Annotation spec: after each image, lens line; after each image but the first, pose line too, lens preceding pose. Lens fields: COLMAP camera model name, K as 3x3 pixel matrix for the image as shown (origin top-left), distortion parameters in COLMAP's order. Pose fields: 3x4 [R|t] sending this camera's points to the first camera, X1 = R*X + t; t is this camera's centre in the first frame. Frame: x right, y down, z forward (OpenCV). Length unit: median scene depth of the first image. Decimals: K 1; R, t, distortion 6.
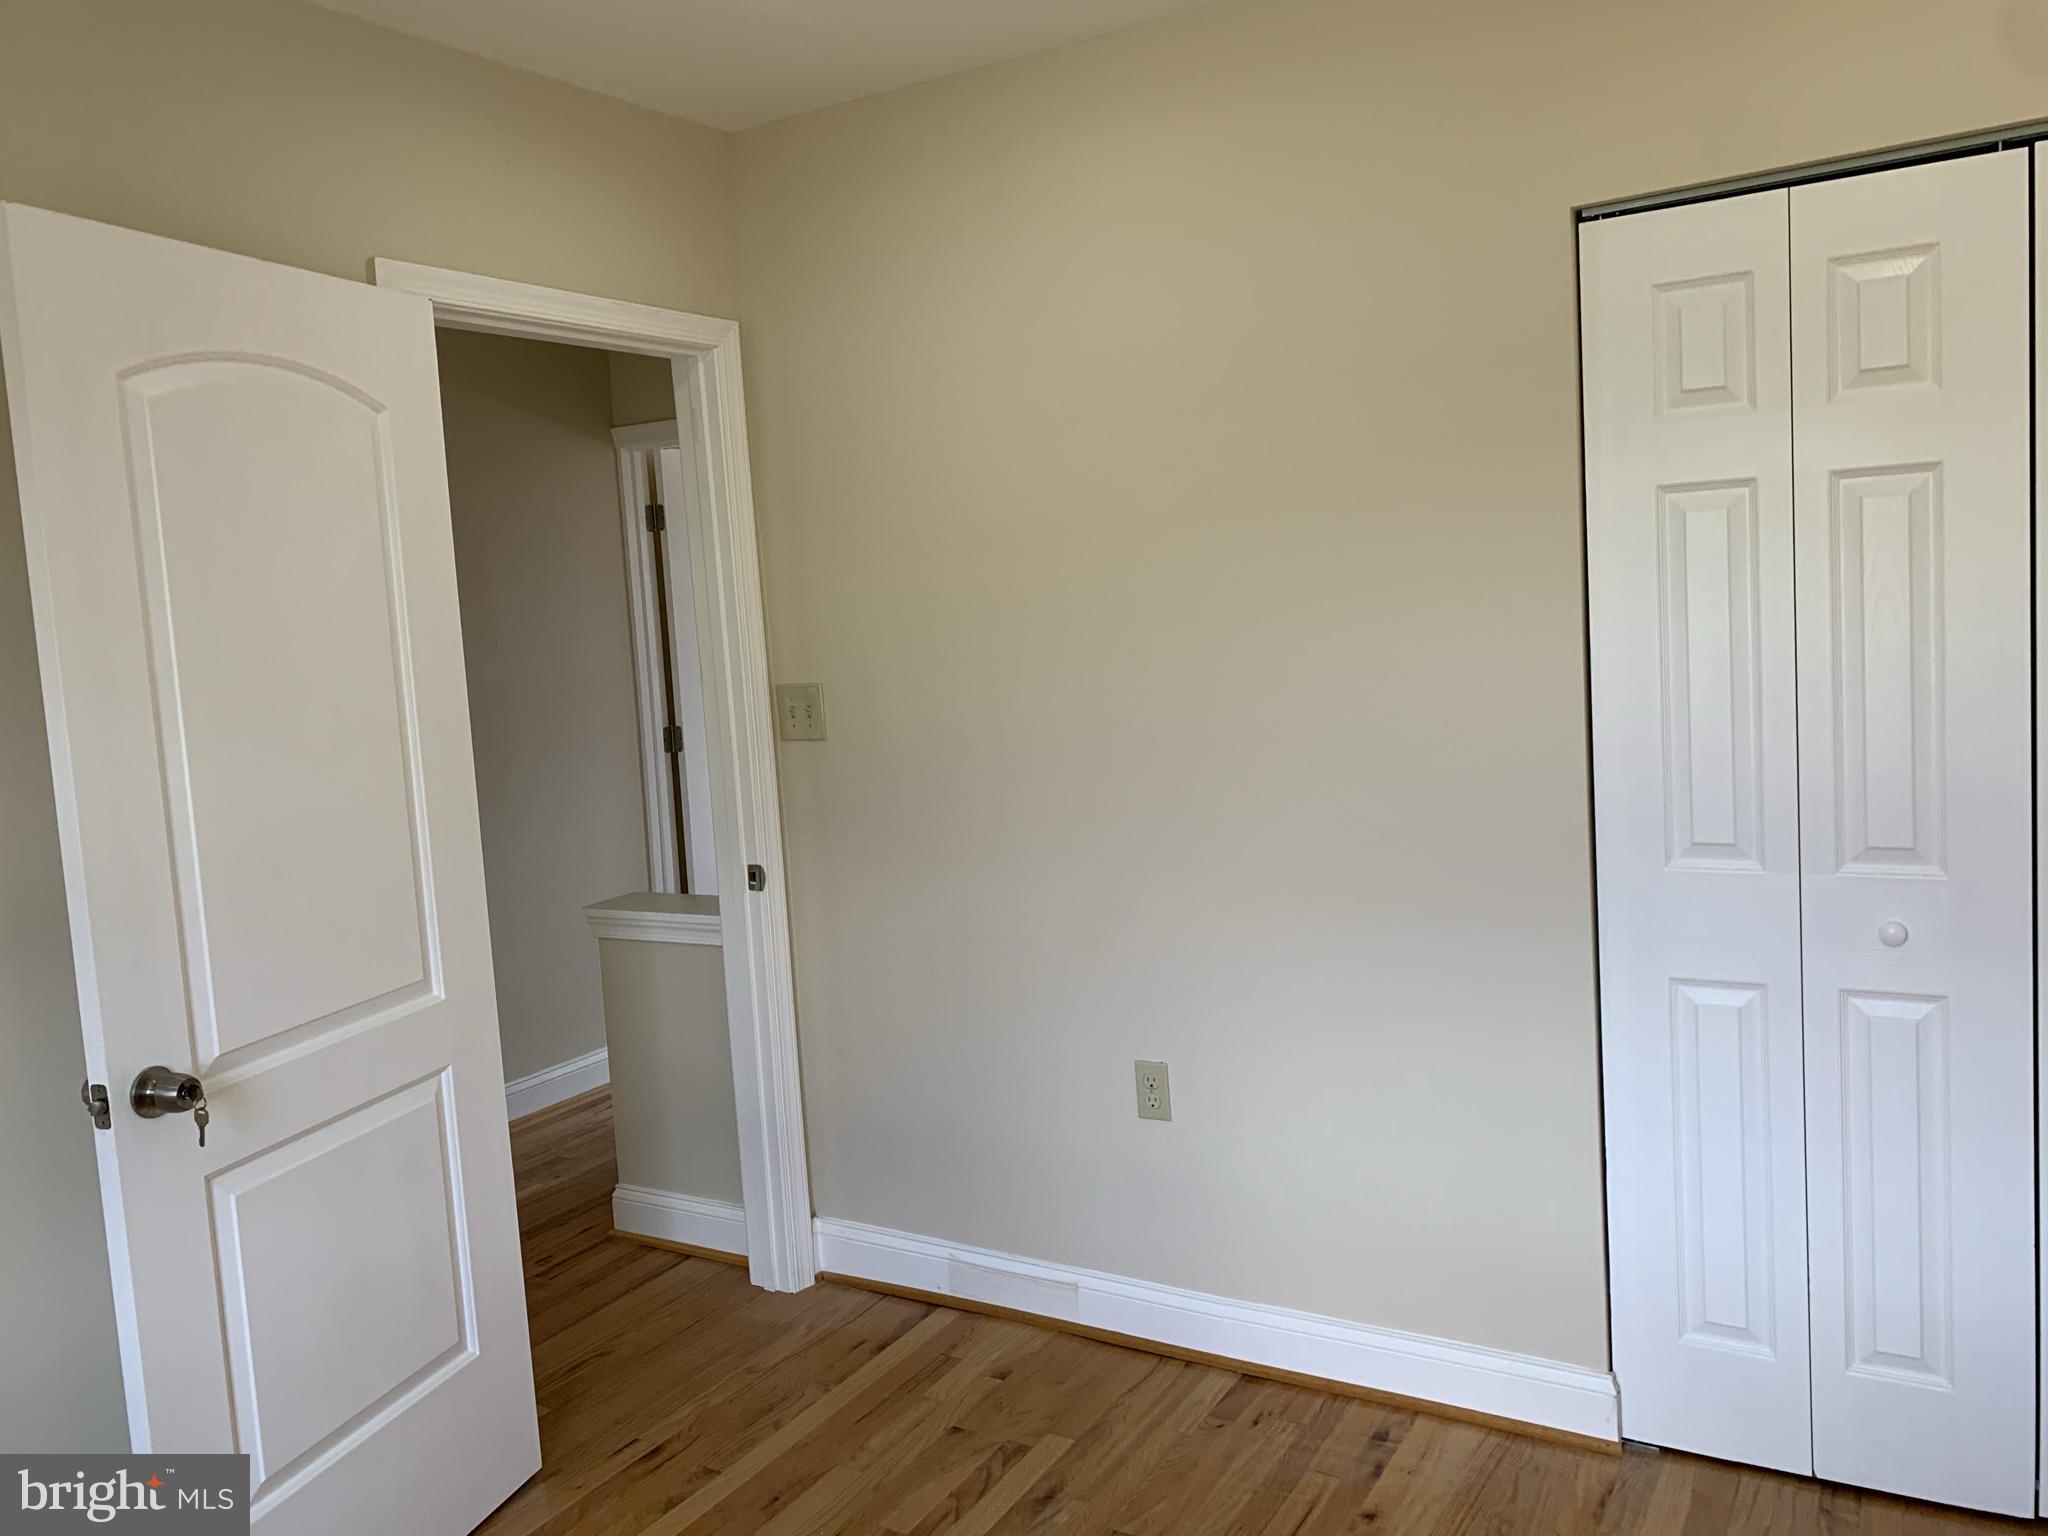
lens RADIAL K [[1562.0, 0, 1007.9], [0, 1562.0, 743.4], [0, 0, 1]] dist [0.025902, -0.014086]
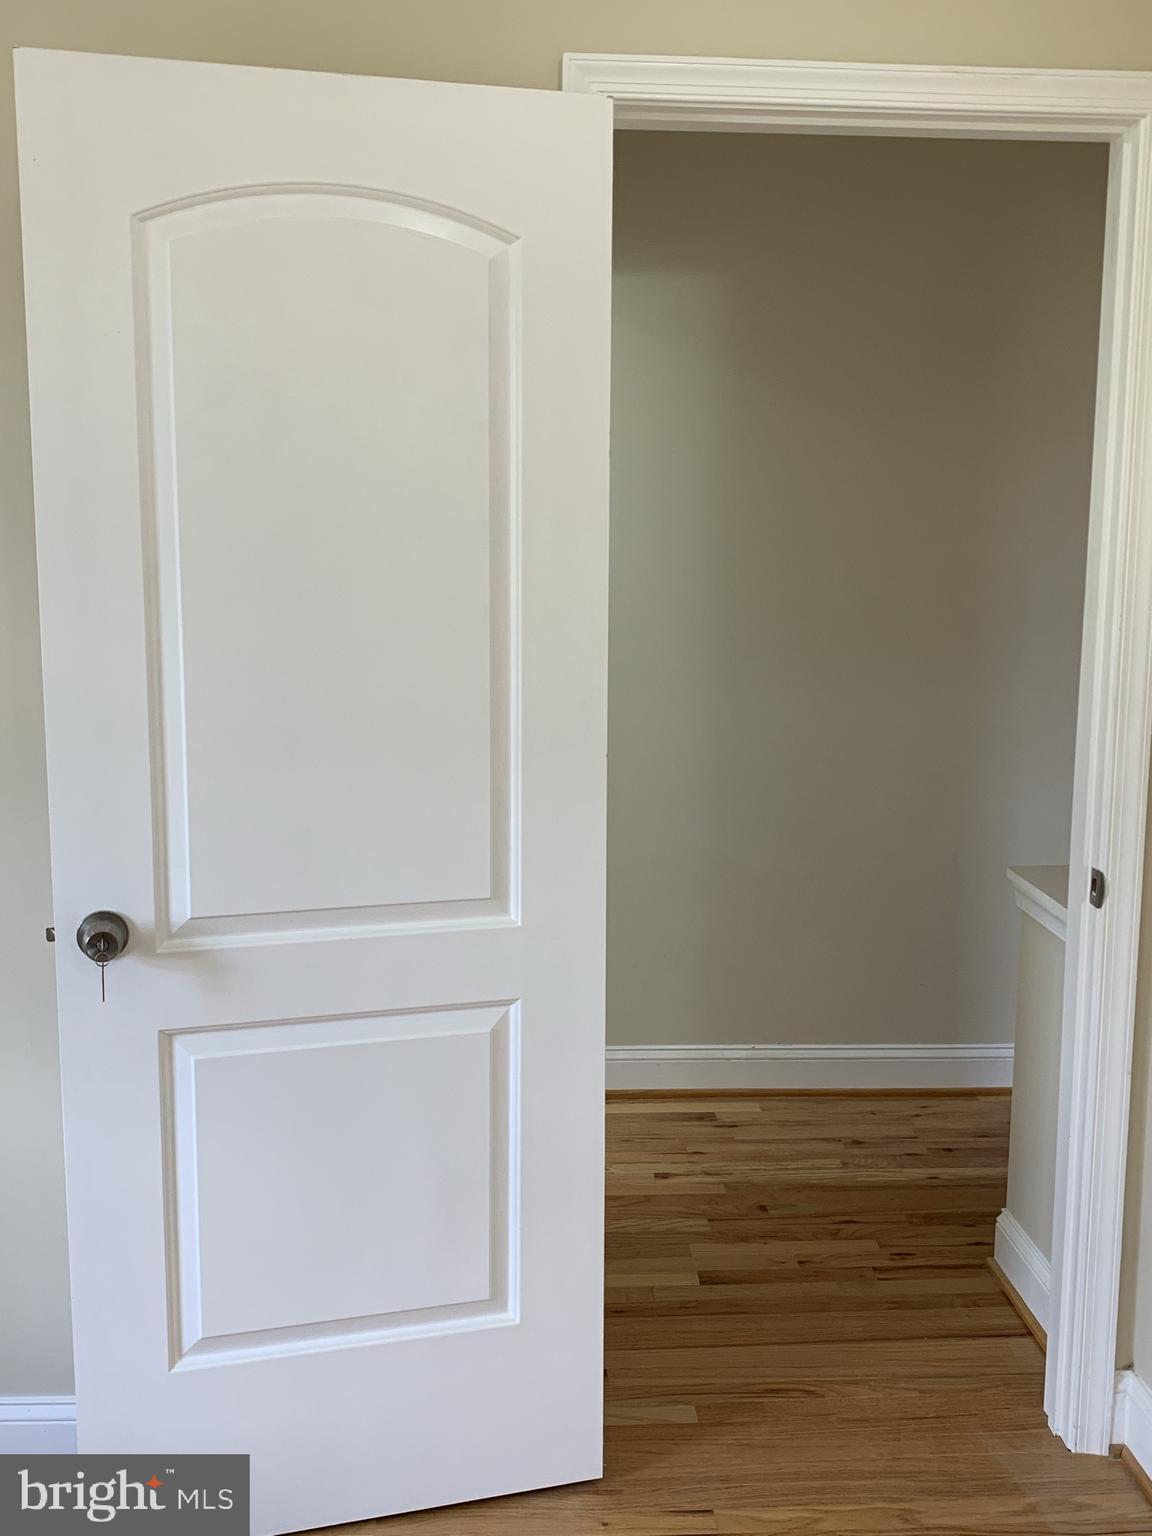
lens RADIAL K [[1579.1, 0, 578.8], [0, 1579.1, 740.9], [0, 0, 1]] dist [0.087975, -0.186399]
pose [[0.580915, 0.193406, -0.790653, 0.332649], [-0.124740, 0.981040, 0.148328, -0.073254], [0.804349, 0.012460, 0.594026, 0.485487]]
